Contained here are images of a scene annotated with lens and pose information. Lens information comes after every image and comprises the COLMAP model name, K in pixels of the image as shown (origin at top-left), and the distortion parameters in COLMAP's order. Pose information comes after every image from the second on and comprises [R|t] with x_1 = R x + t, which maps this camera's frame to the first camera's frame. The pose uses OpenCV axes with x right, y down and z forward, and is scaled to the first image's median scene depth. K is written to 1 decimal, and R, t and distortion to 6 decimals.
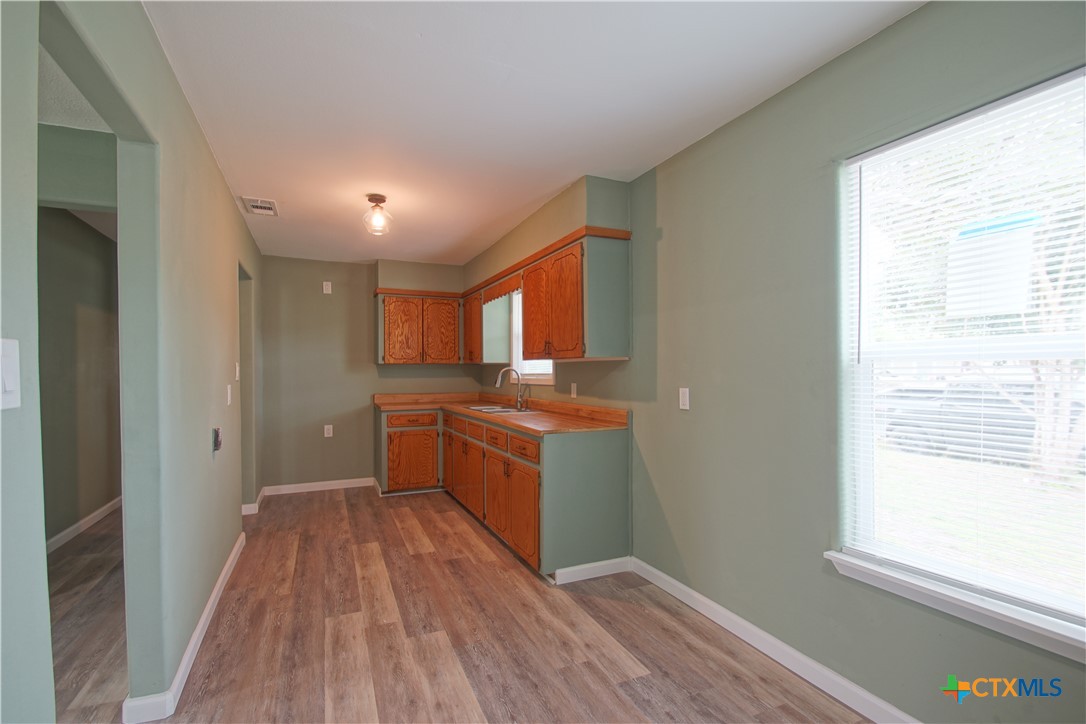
lens RADIAL K [[479.3, 0, 531.5], [0, 479.3, 372.3], [0, 0, 1]] dist [0.012996, -0.017402]
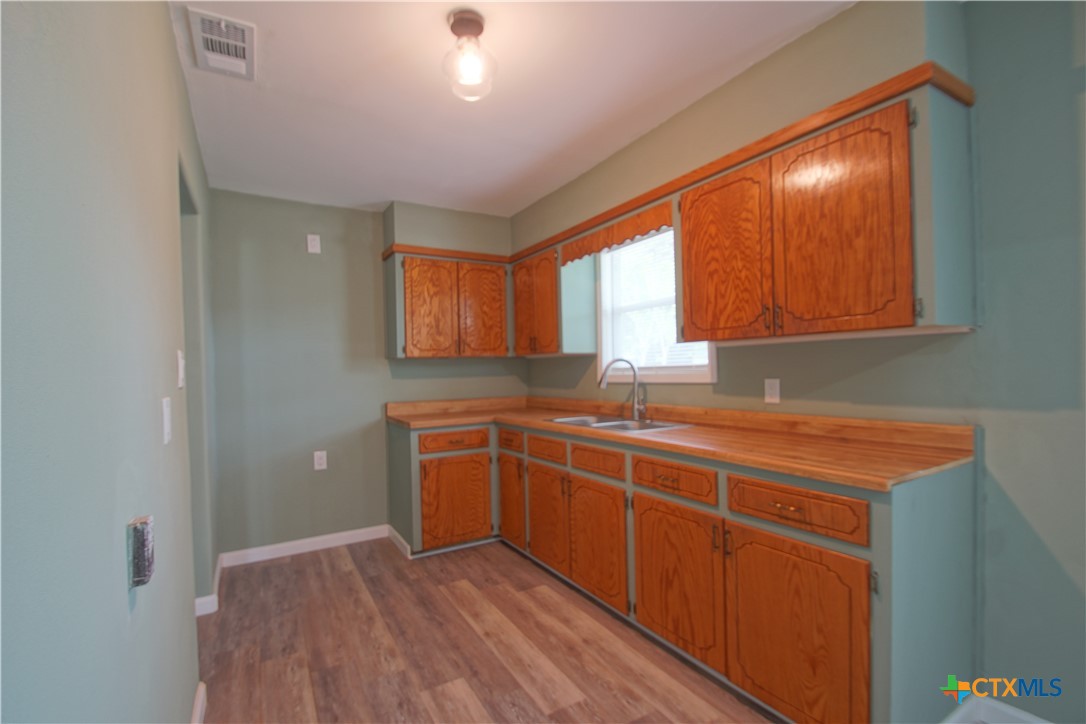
lens RADIAL K [[479.3, 0, 531.5], [0, 479.3, 372.3], [0, 0, 1]] dist [0.012996, -0.017402]
pose [[0.993992, -0.020518, 0.107508, -0.237871], [0.020371, 0.999789, 0.002468, 0.005700], [-0.107536, -0.000263, 0.994201, 0.364039]]
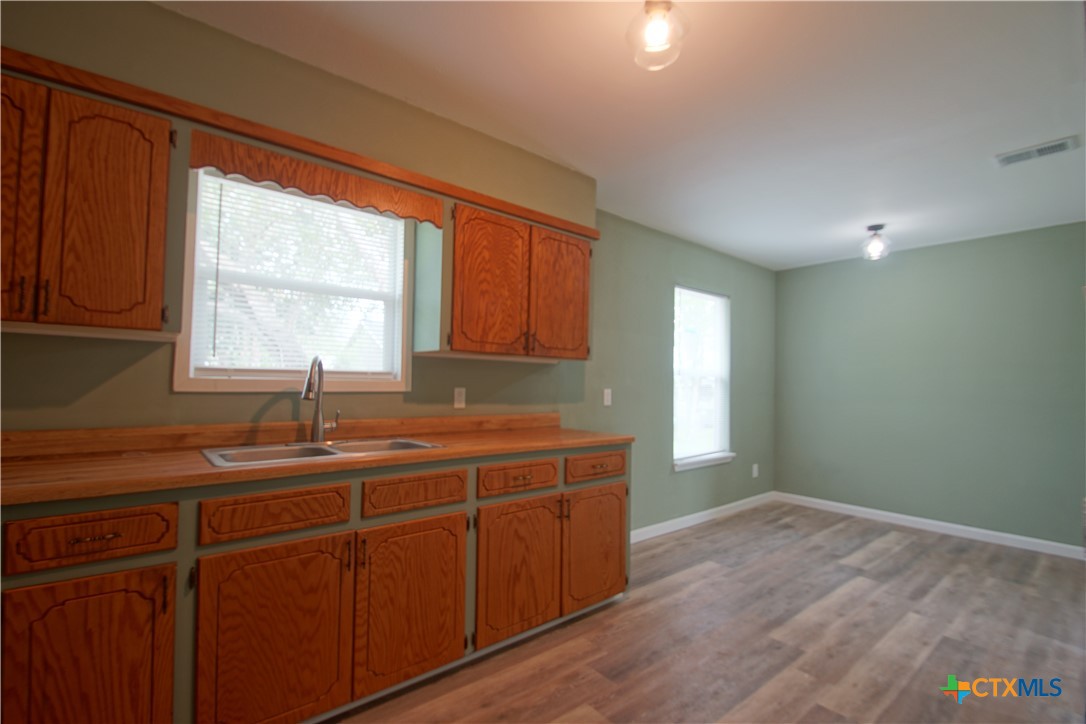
lens RADIAL K [[479.3, 0, 531.5], [0, 479.3, 372.3], [0, 0, 1]] dist [0.012996, -0.017402]
pose [[-0.265623, 0.026157, 0.963722, -0.541754], [-0.012380, 0.999457, -0.030538, 0.017097], [-0.963998, -0.020042, -0.265154, 0.925706]]
